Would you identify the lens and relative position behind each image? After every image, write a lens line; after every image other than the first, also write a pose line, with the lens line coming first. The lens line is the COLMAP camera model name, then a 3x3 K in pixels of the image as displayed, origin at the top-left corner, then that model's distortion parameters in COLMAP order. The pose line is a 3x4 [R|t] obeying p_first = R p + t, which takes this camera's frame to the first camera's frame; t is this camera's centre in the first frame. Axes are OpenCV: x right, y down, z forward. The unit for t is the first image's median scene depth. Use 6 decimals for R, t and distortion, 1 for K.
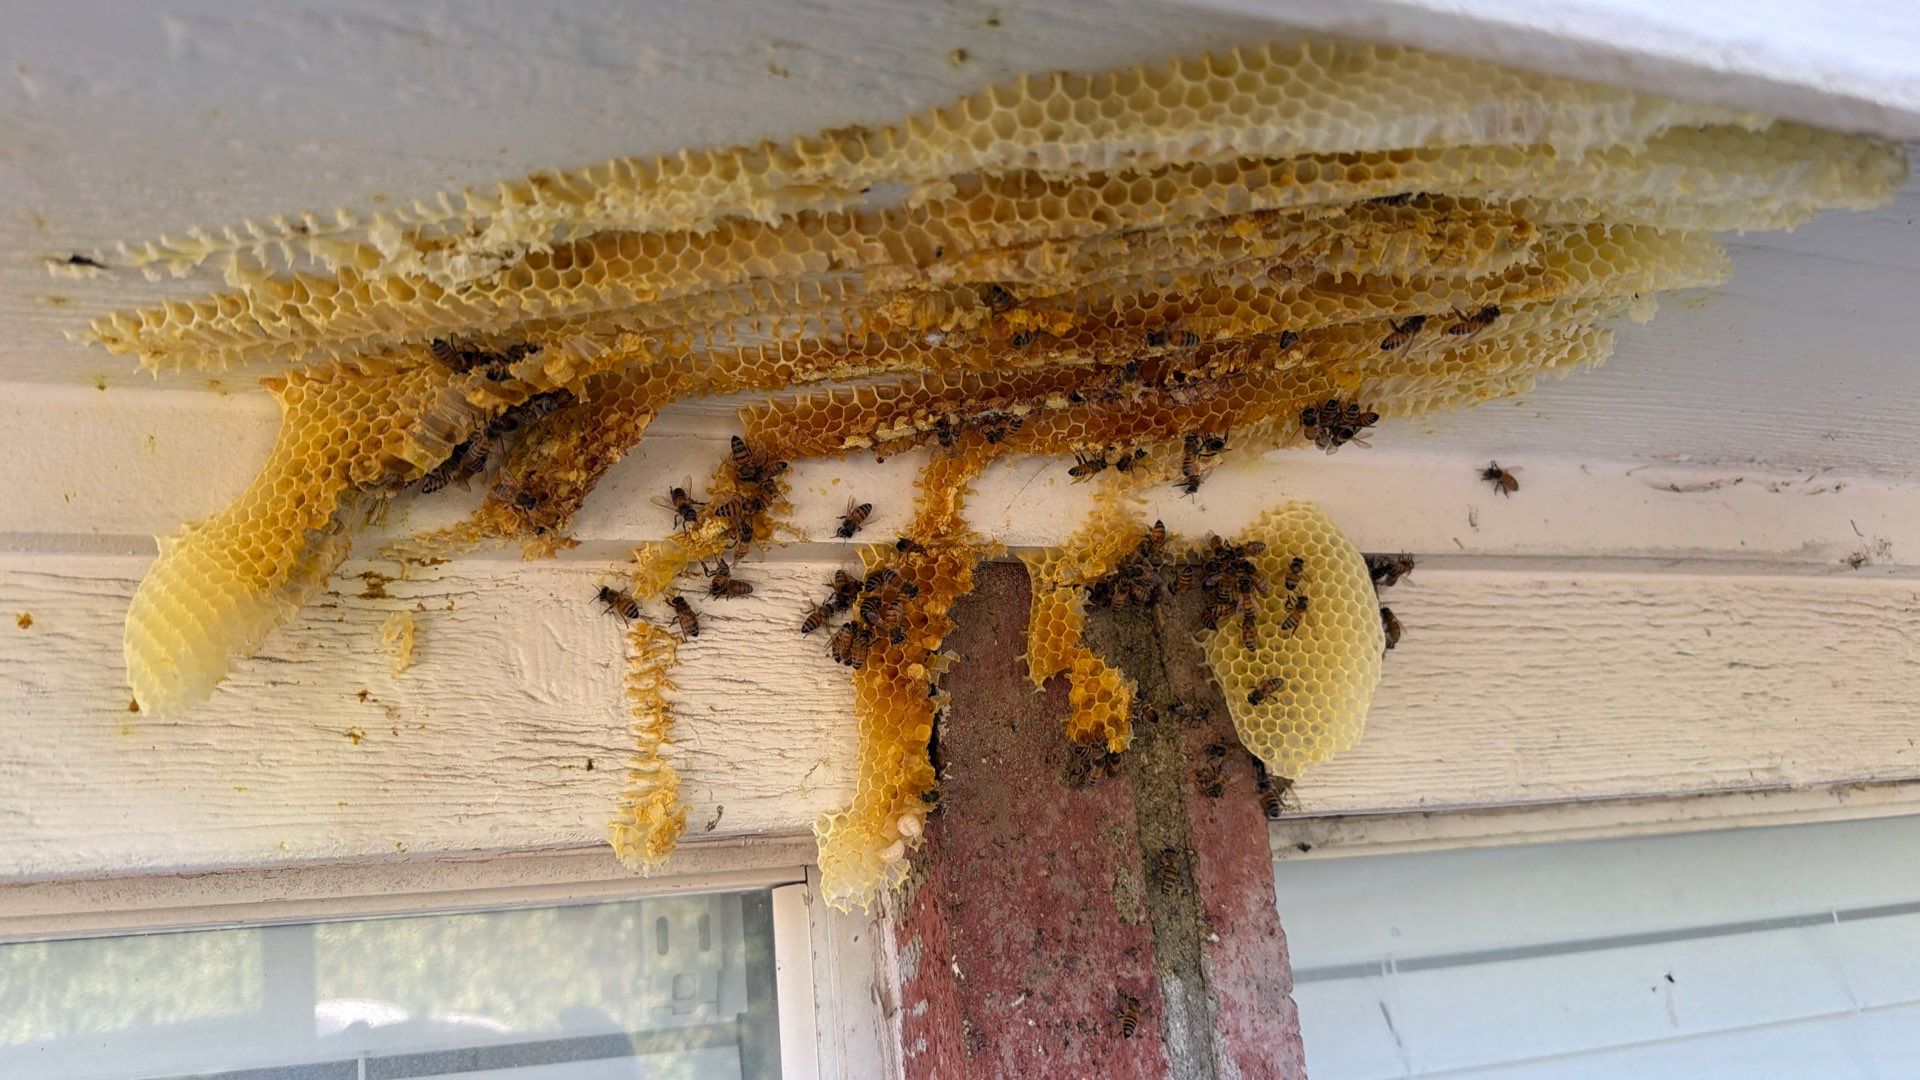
lens RADIAL K [[1356.0, 0, 957.5], [0, 1356.0, 544.5], [0, 0, 1]] dist [0.076765, -0.131652]
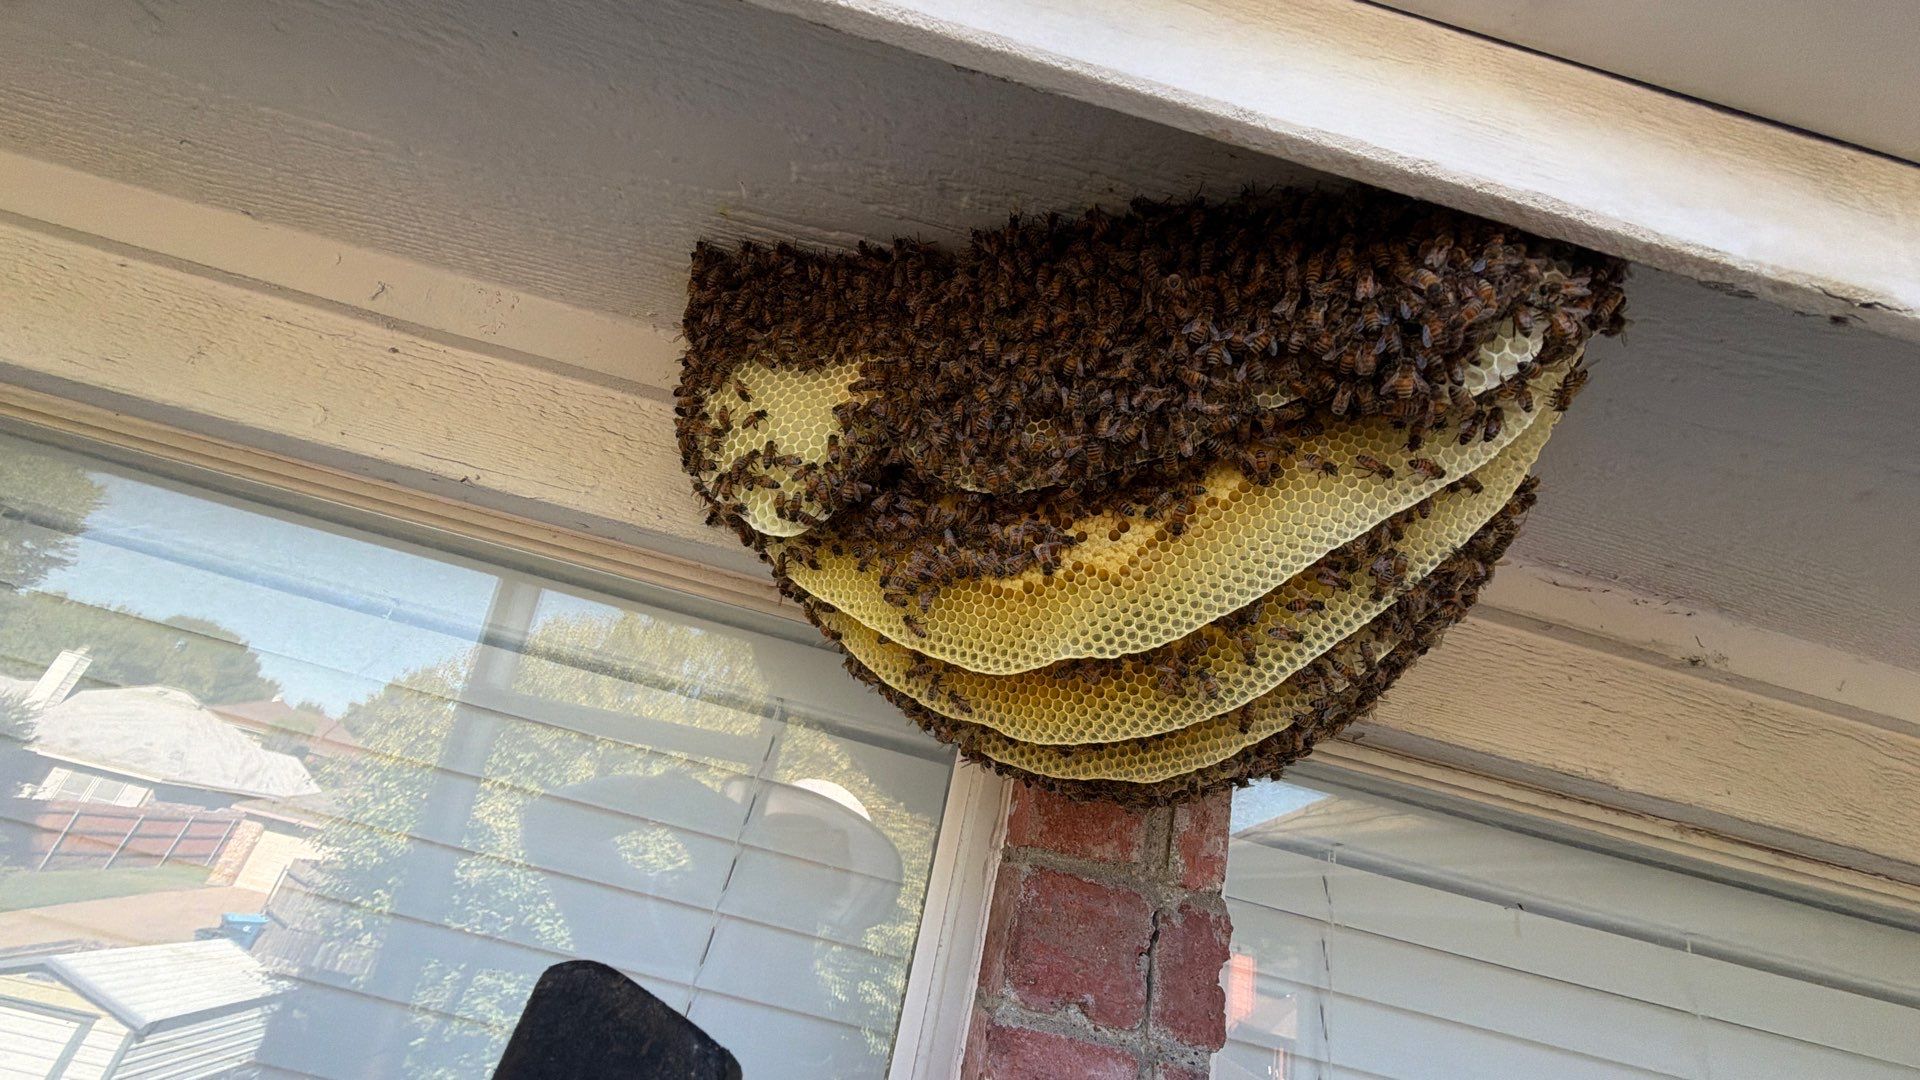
lens RADIAL K [[764.1, 0, 958.8], [0, 764.1, 542.3], [0, 0, 1]] dist [-0.000102, 0.000294]
pose [[0.929905, 0.186025, -0.317289, 0.218506], [-0.230345, 0.967087, -0.108093, 0.273187], [0.286738, 0.173602, 0.942149, -0.119196]]
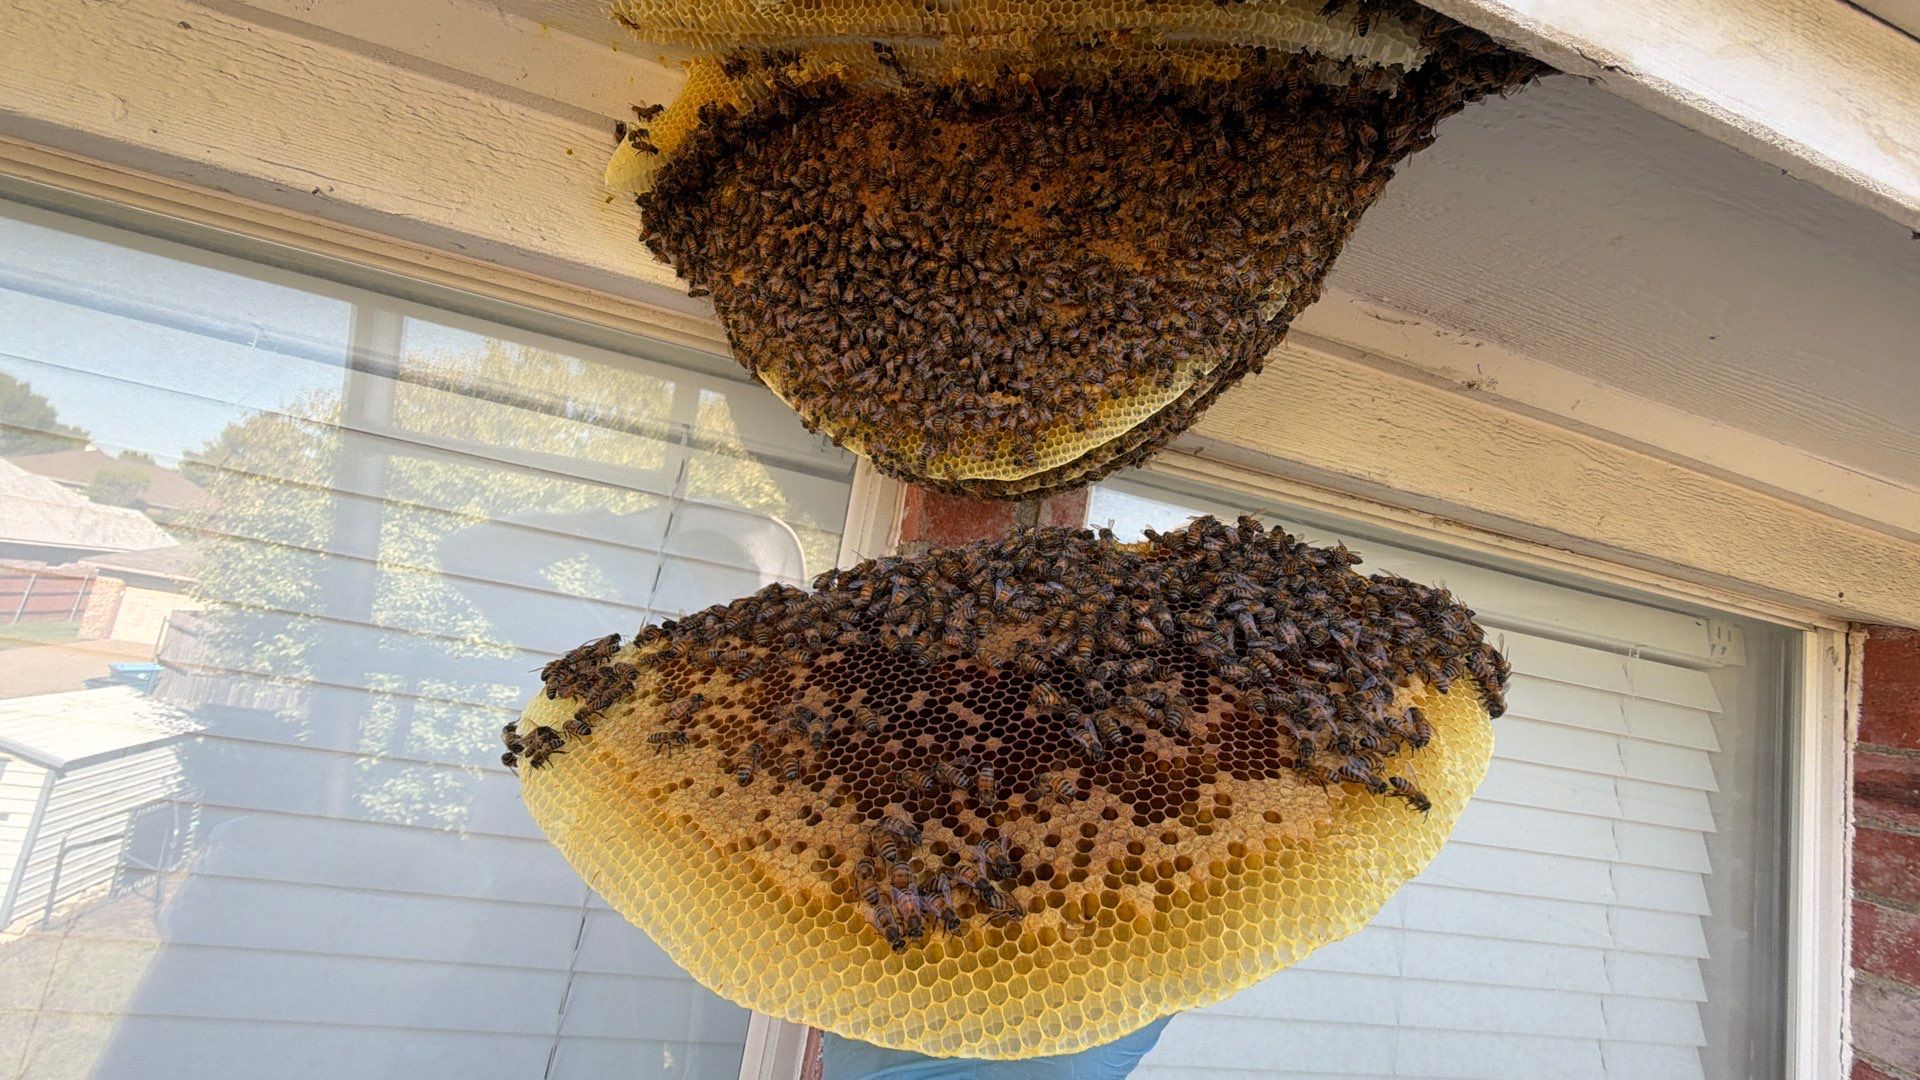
lens RADIAL K [[766.9, 0, 959.7], [0, 766.9, 541.2], [0, 0, 1]] dist [0.000144, 0.000053]
pose [[0.959825, 0.253049, -0.121251, 0.278376], [-0.228345, 0.955531, 0.186597, 0.293605], [0.163077, -0.151413, 0.974926, -0.261856]]
